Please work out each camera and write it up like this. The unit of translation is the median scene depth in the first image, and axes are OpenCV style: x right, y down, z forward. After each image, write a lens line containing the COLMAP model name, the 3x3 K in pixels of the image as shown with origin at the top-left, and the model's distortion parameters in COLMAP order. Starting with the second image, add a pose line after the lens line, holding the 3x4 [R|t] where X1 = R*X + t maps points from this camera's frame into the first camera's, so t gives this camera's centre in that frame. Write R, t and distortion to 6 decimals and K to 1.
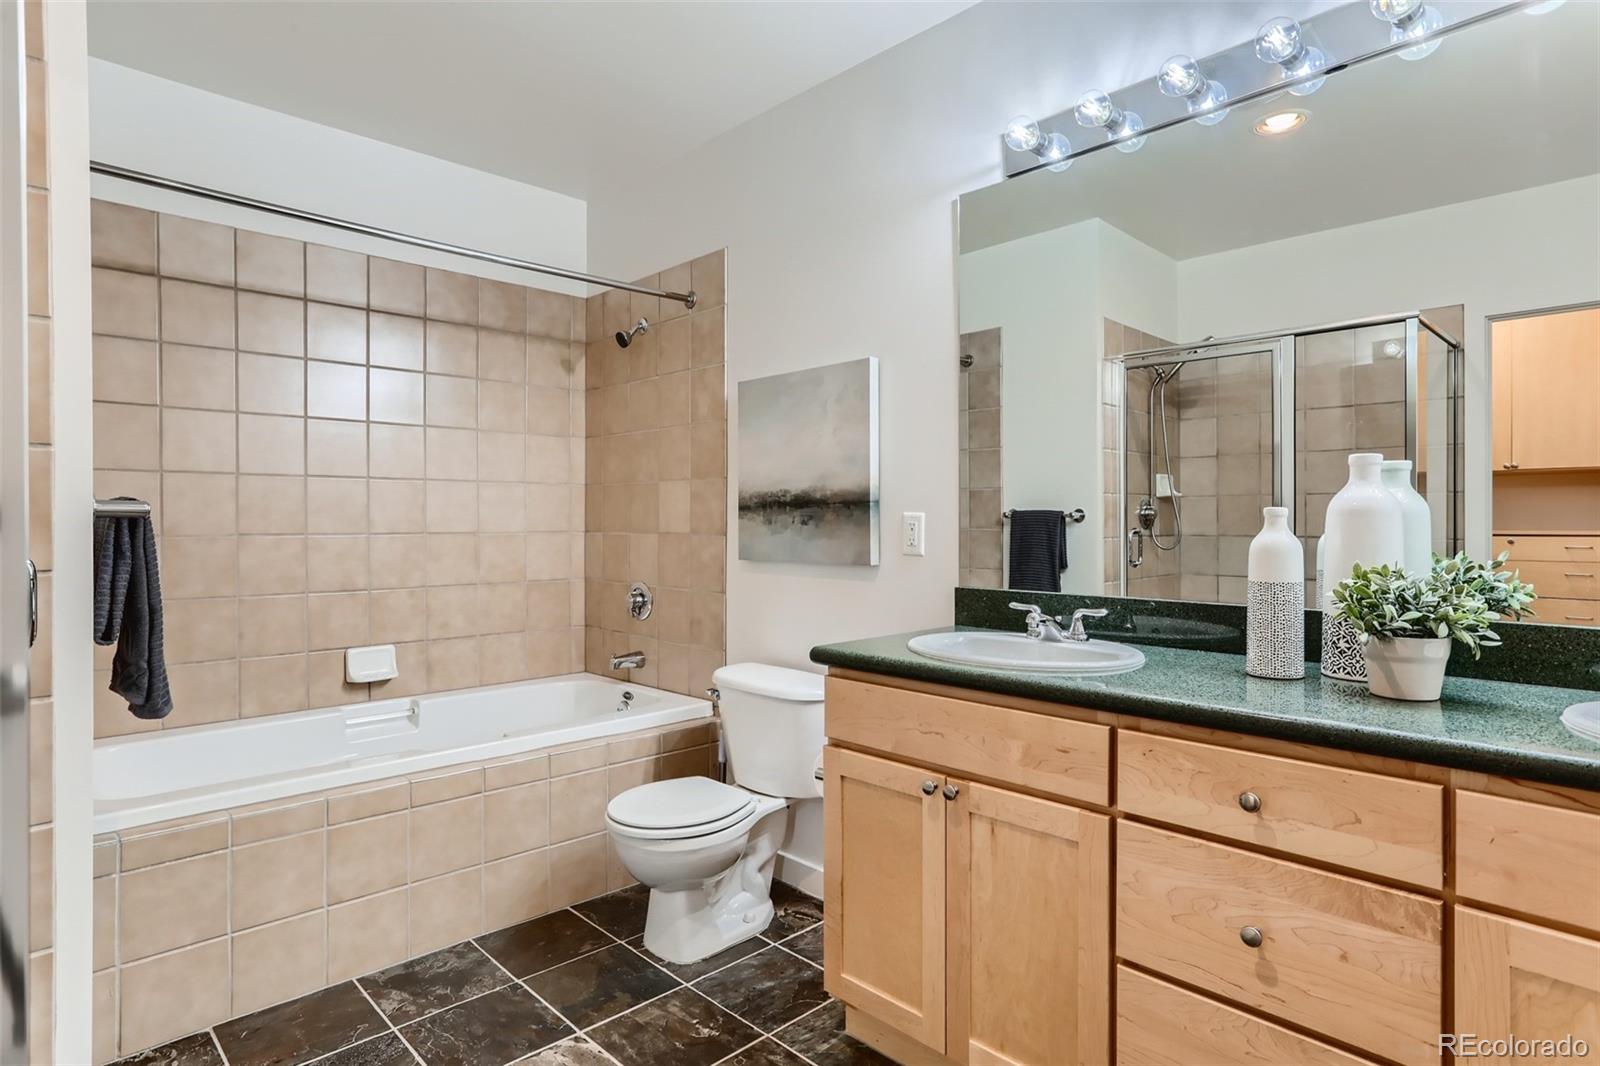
lens RADIAL K [[848.2, 0, 792.4], [0, 848.2, 528.4], [0, 0, 1]] dist [-0.015017, 0.007147]
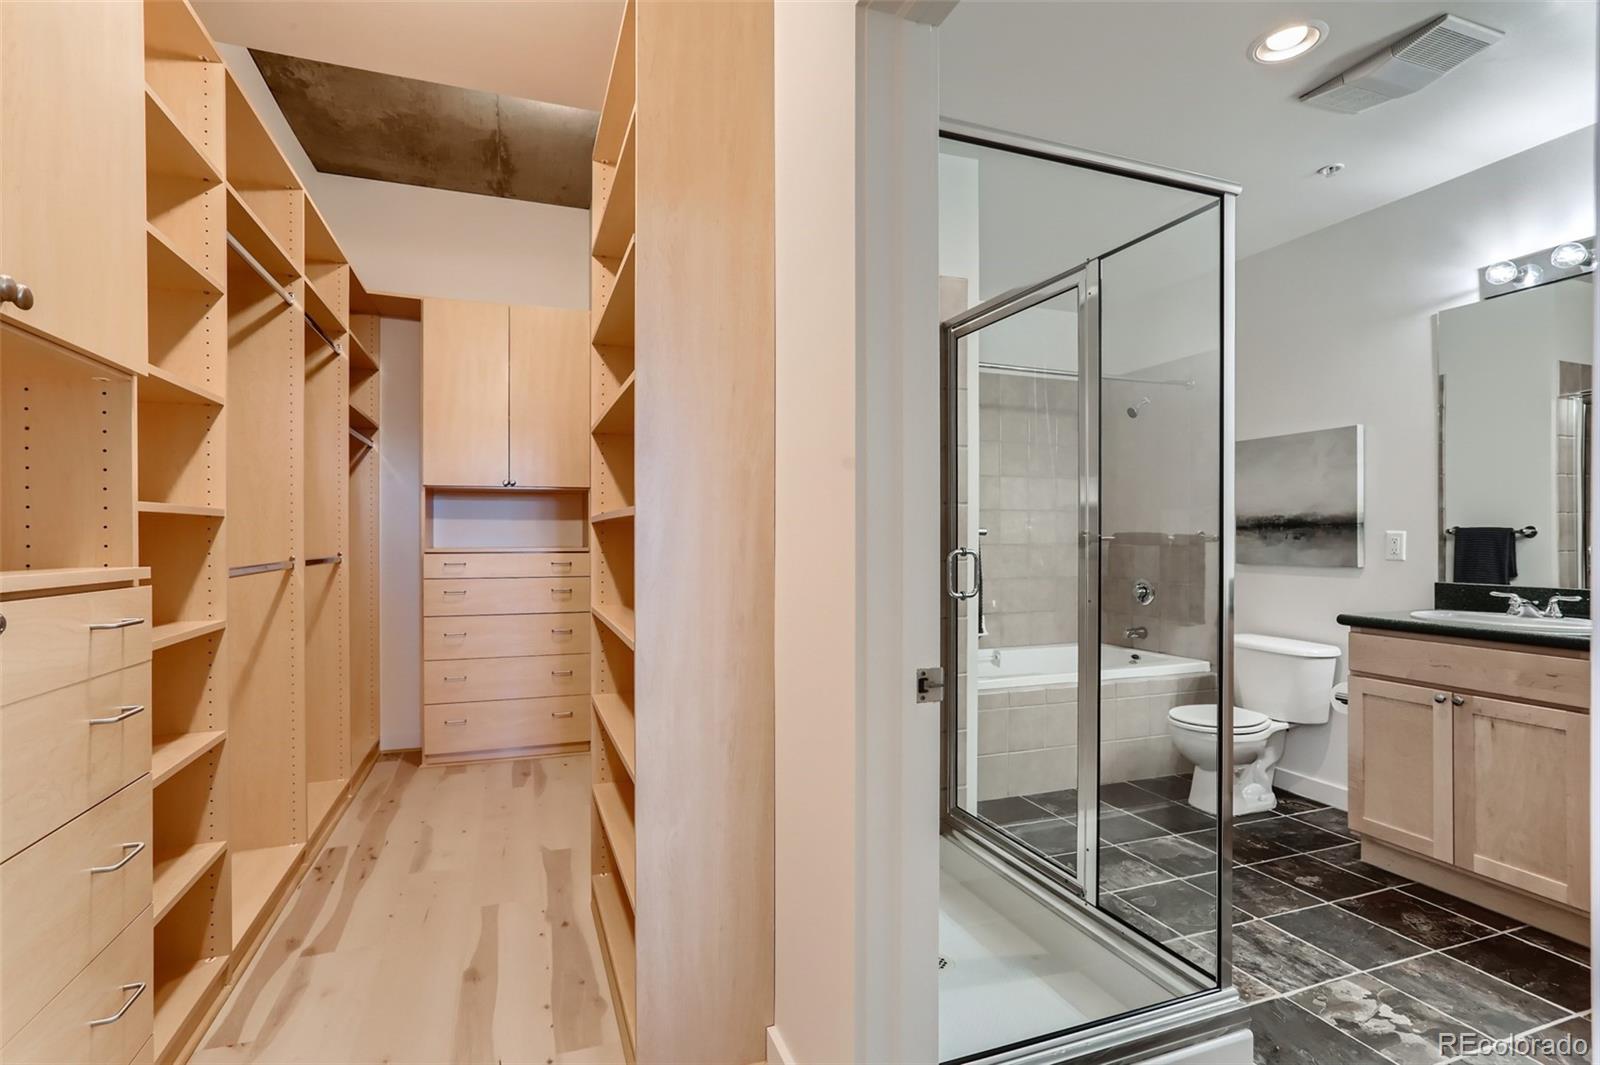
lens RADIAL K [[773.8, 0, 797.7], [0, 773.8, 538.9], [0, 0, 1]] dist [-0.019604, 0.014342]
pose [[0.918421, 0.000354, -0.395604, -0.265947], [-0.002607, 0.999983, -0.005158, 0.004143], [0.395596, 0.005769, 0.918407, -0.586216]]
